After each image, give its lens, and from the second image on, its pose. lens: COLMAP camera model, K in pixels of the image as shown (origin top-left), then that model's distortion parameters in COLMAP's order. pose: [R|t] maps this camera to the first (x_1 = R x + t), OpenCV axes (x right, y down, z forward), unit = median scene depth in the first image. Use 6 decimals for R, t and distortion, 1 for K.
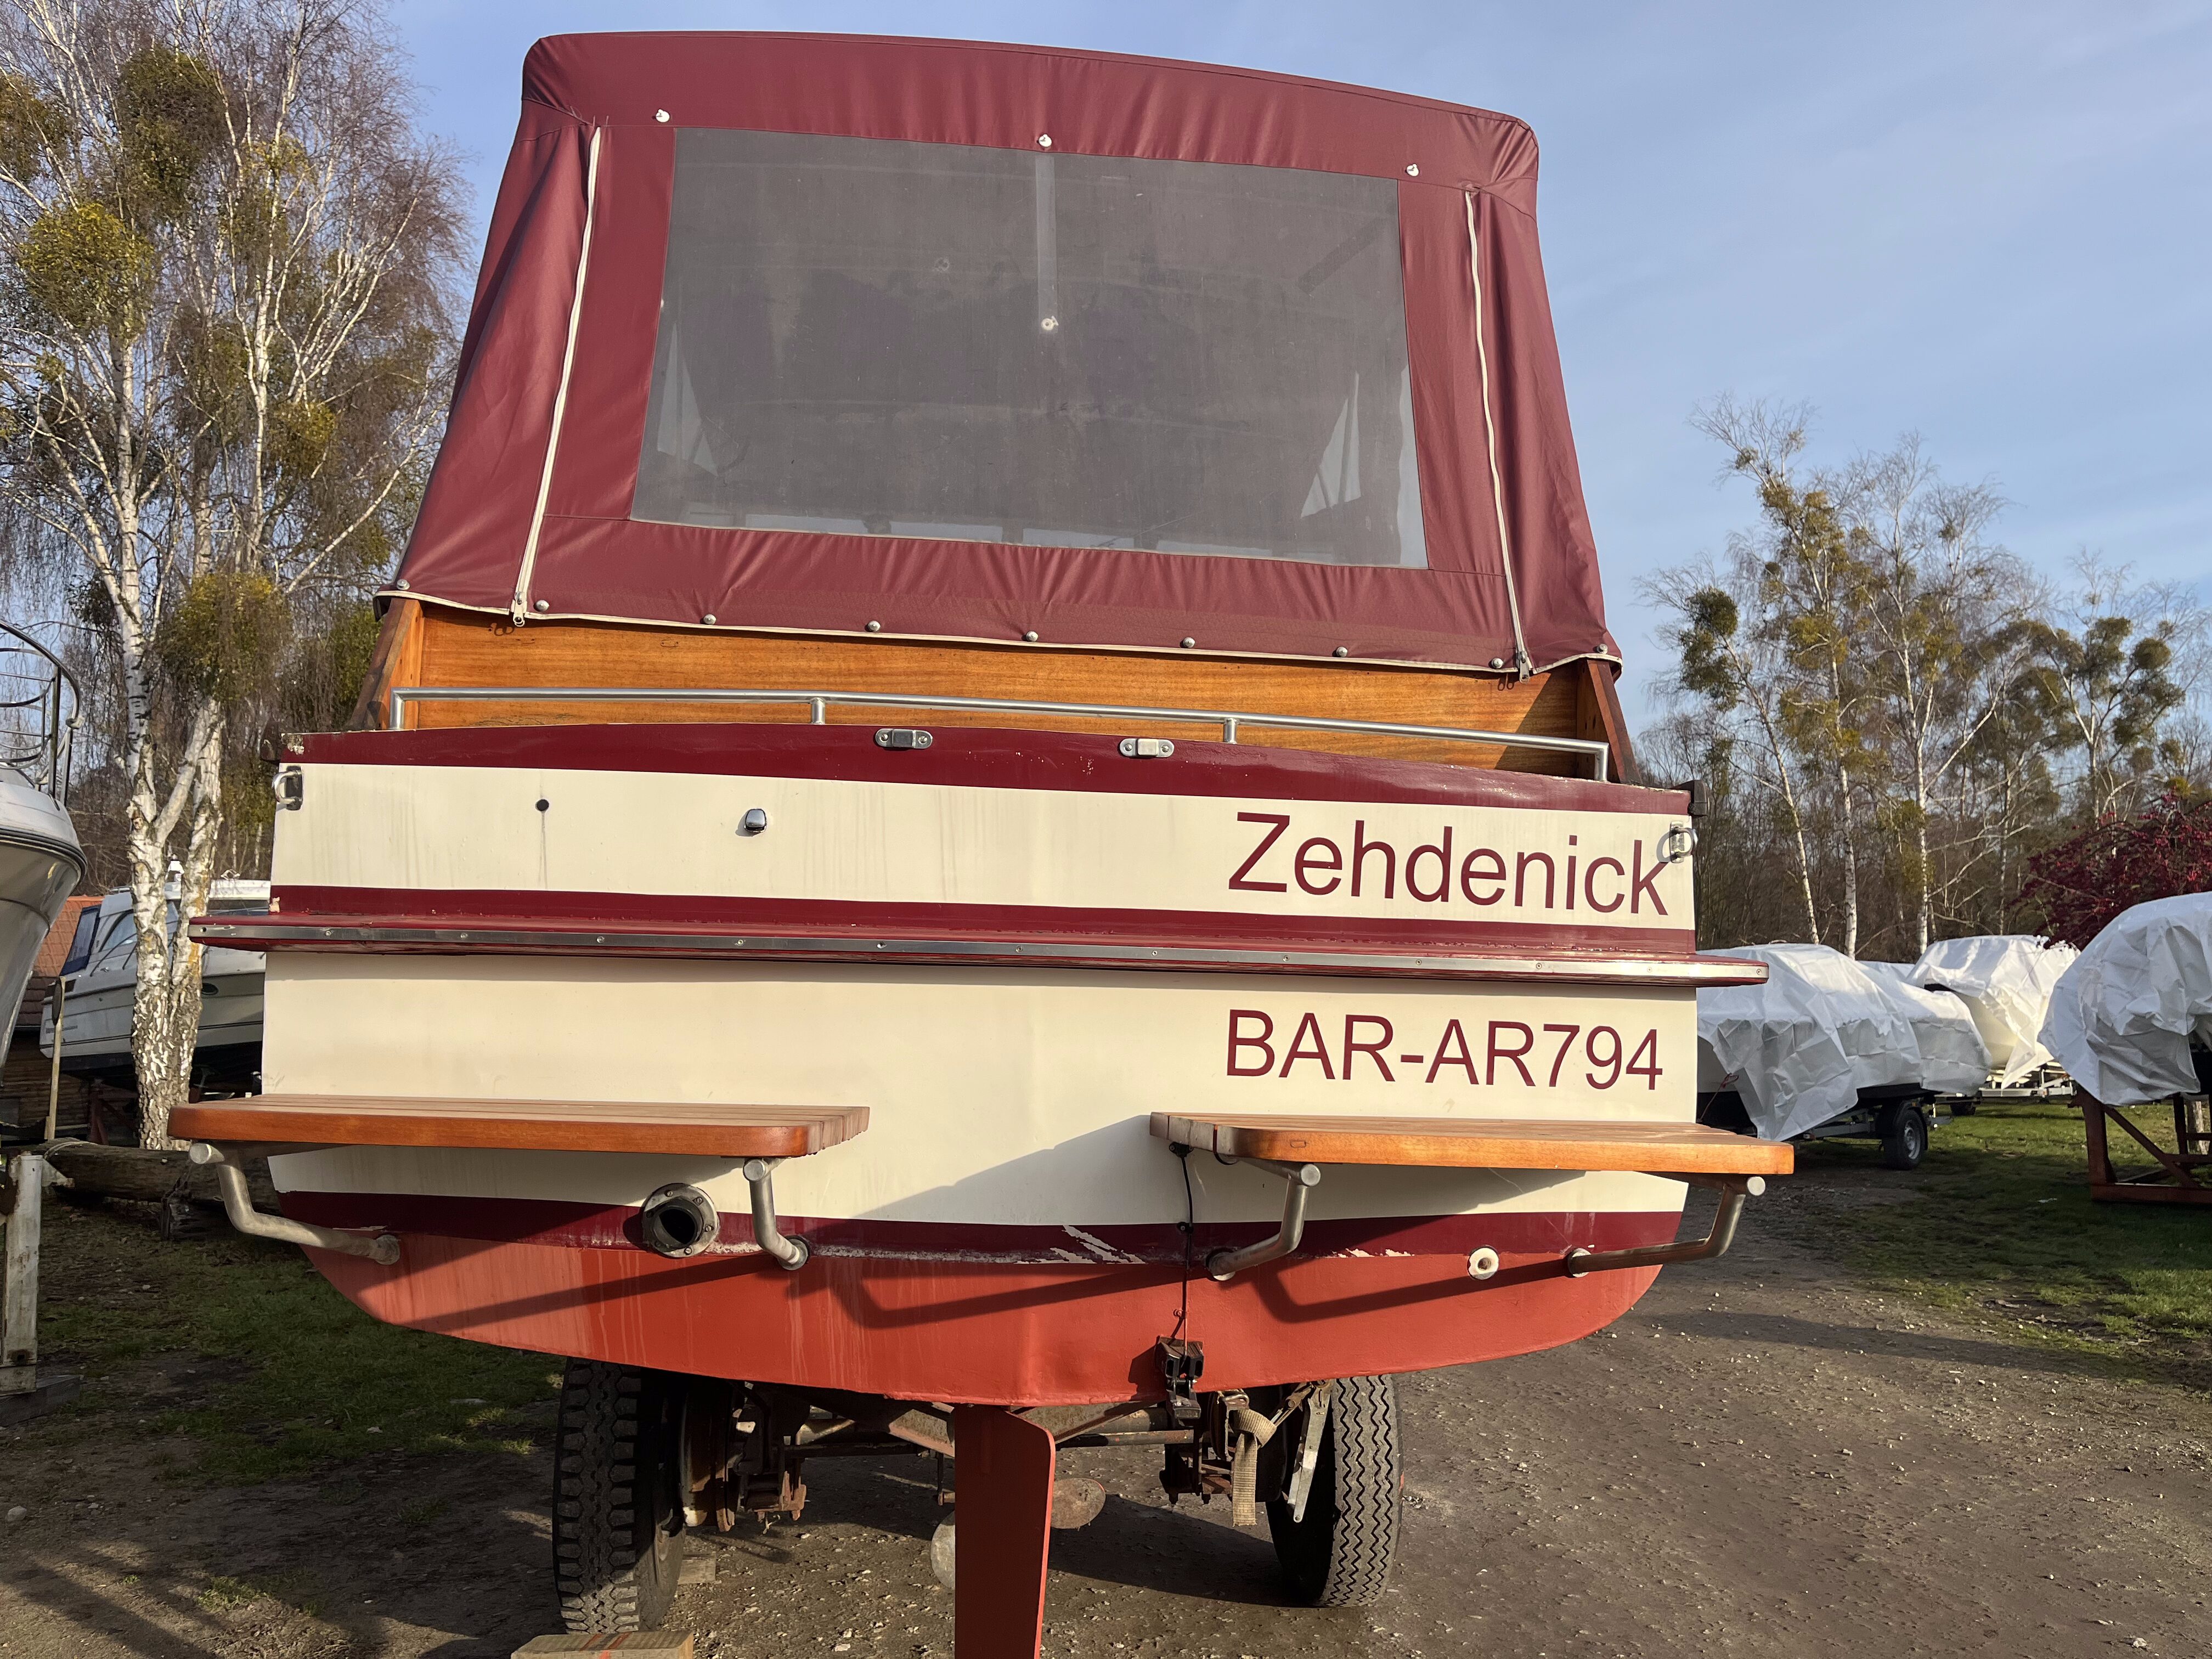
lens RADIAL K [[1683.6, 0, 1092.3], [0, 1683.6, 840.3], [0, 0, 1]] dist [0.073737, -0.104951]
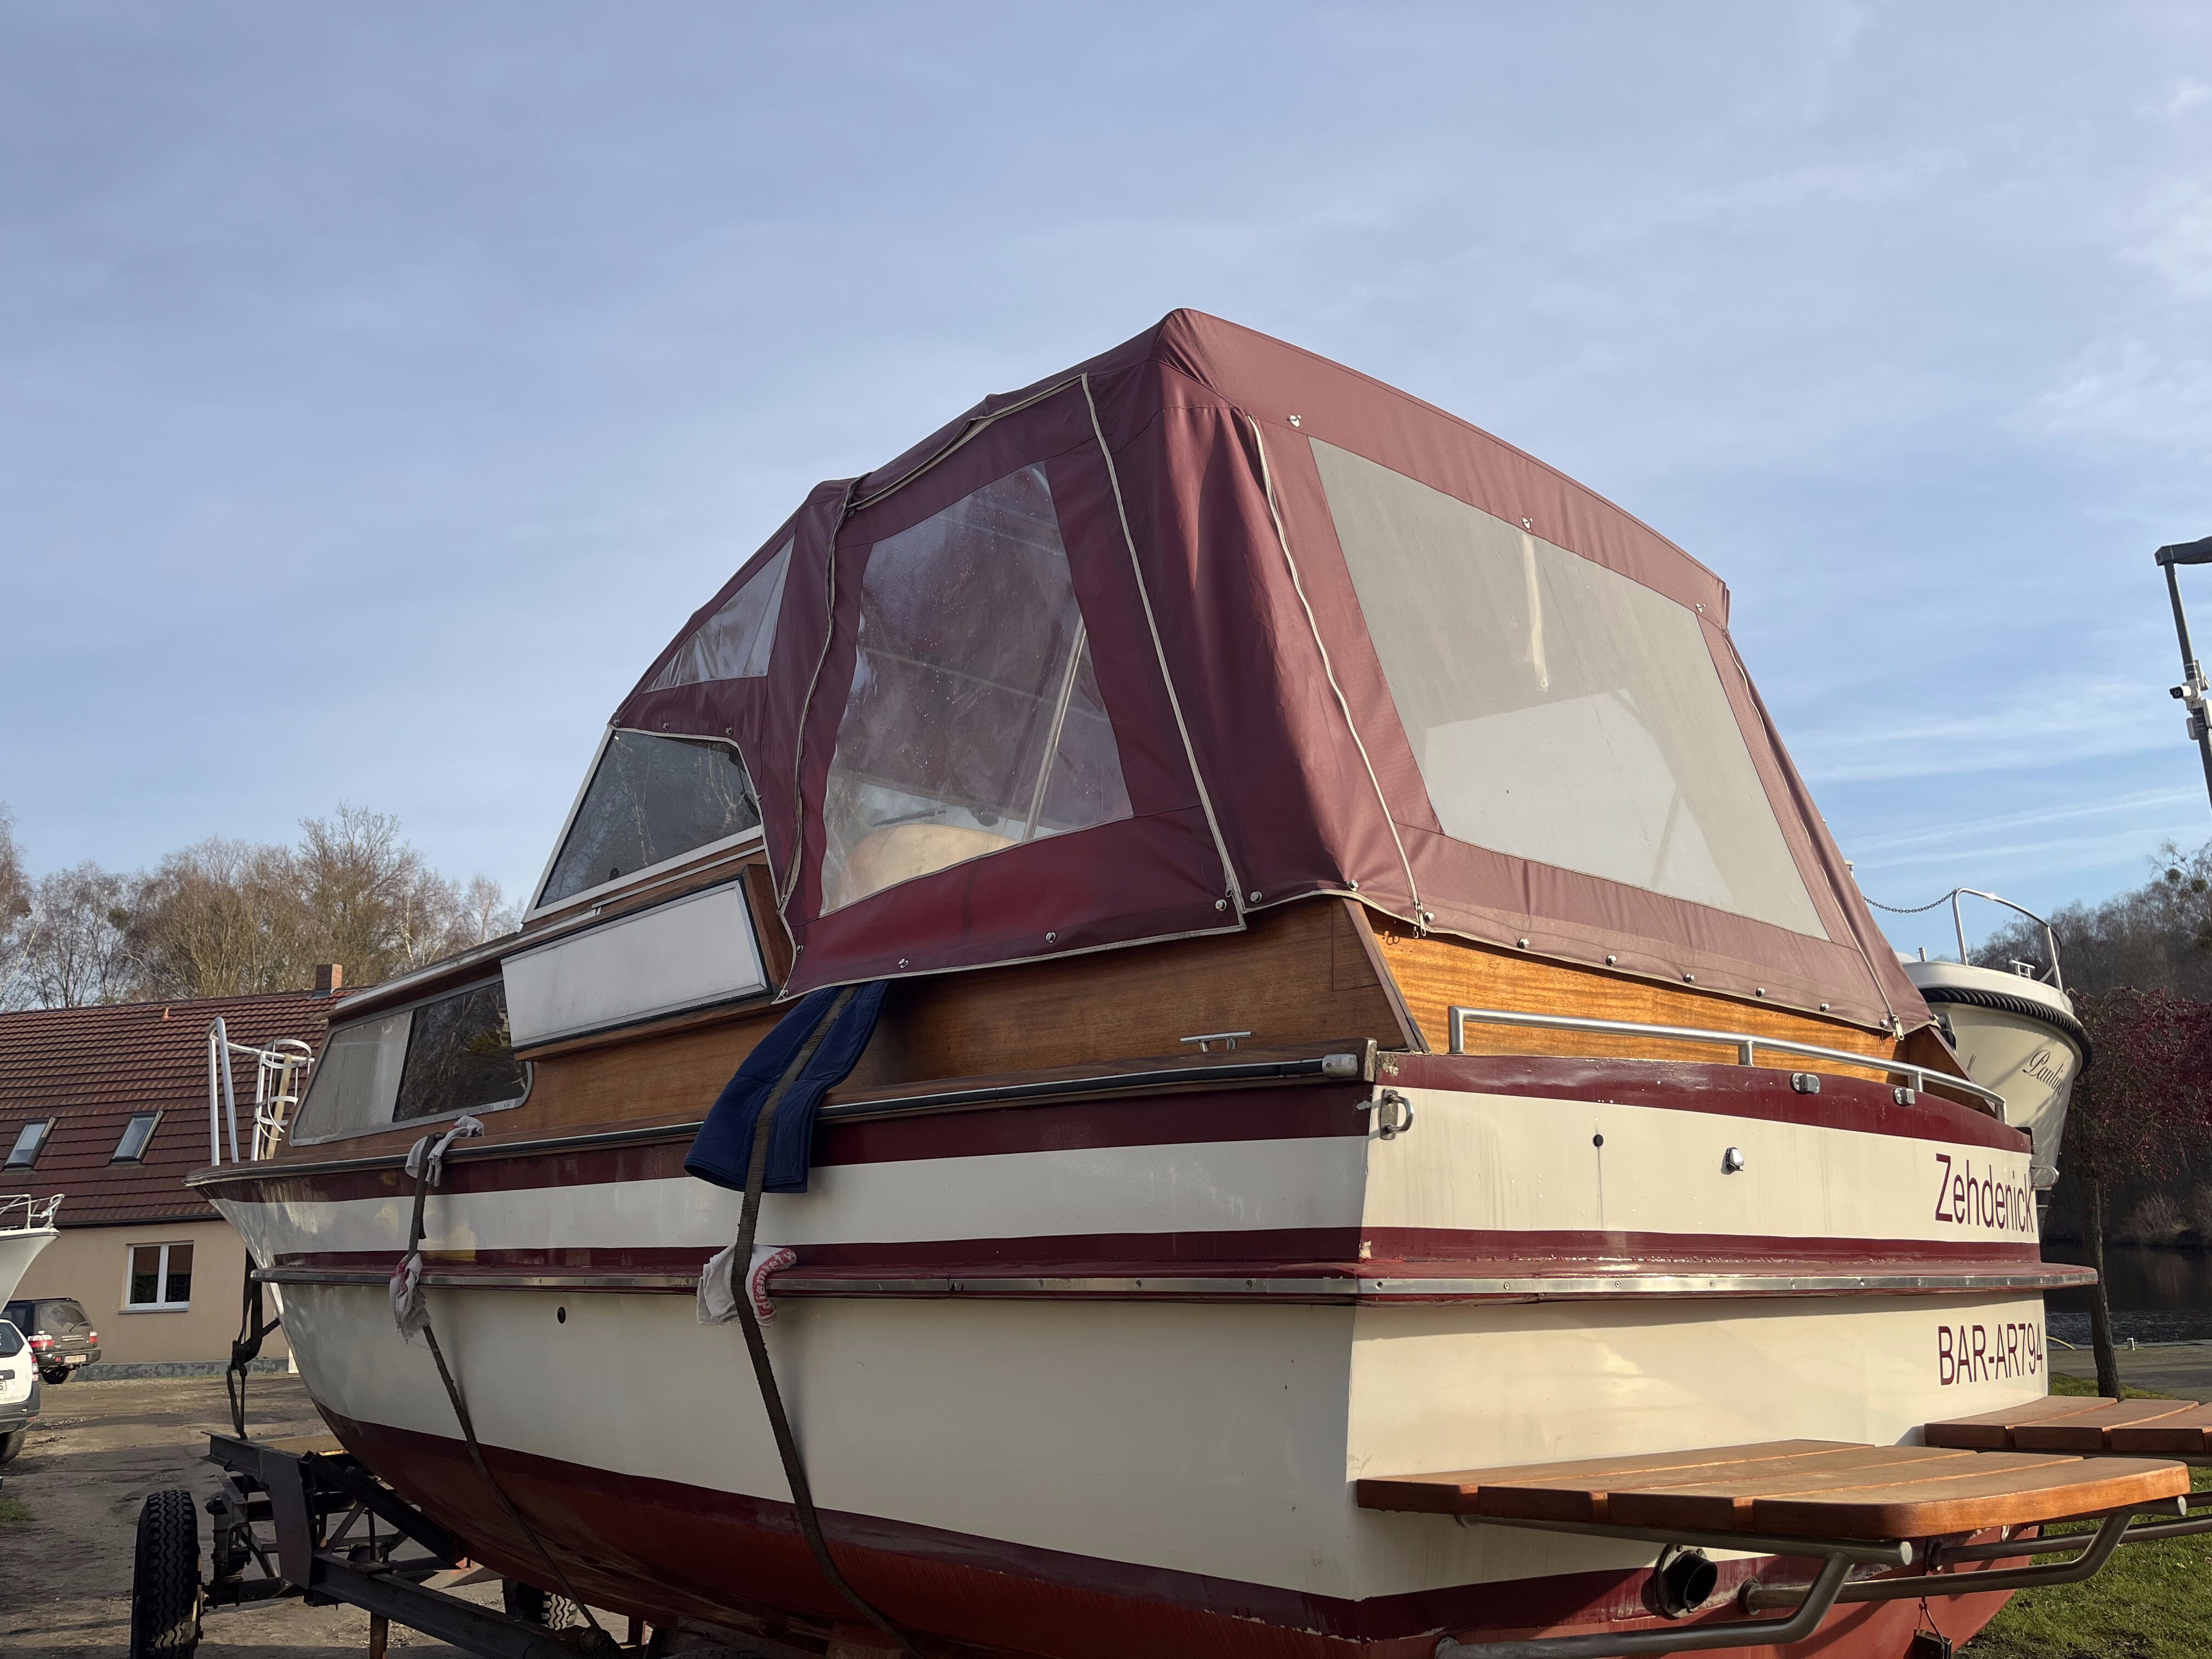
lens RADIAL K [[1683.6, 0, 1092.3], [0, 1683.6, 840.3], [0, 0, 1]] dist [0.073737, -0.104951]
pose [[0.813423, 0.114986, 0.570193, -1.116708], [-0.035902, 0.988322, -0.148090, -0.035950], [-0.580563, 0.099989, 0.808052, 0.362868]]
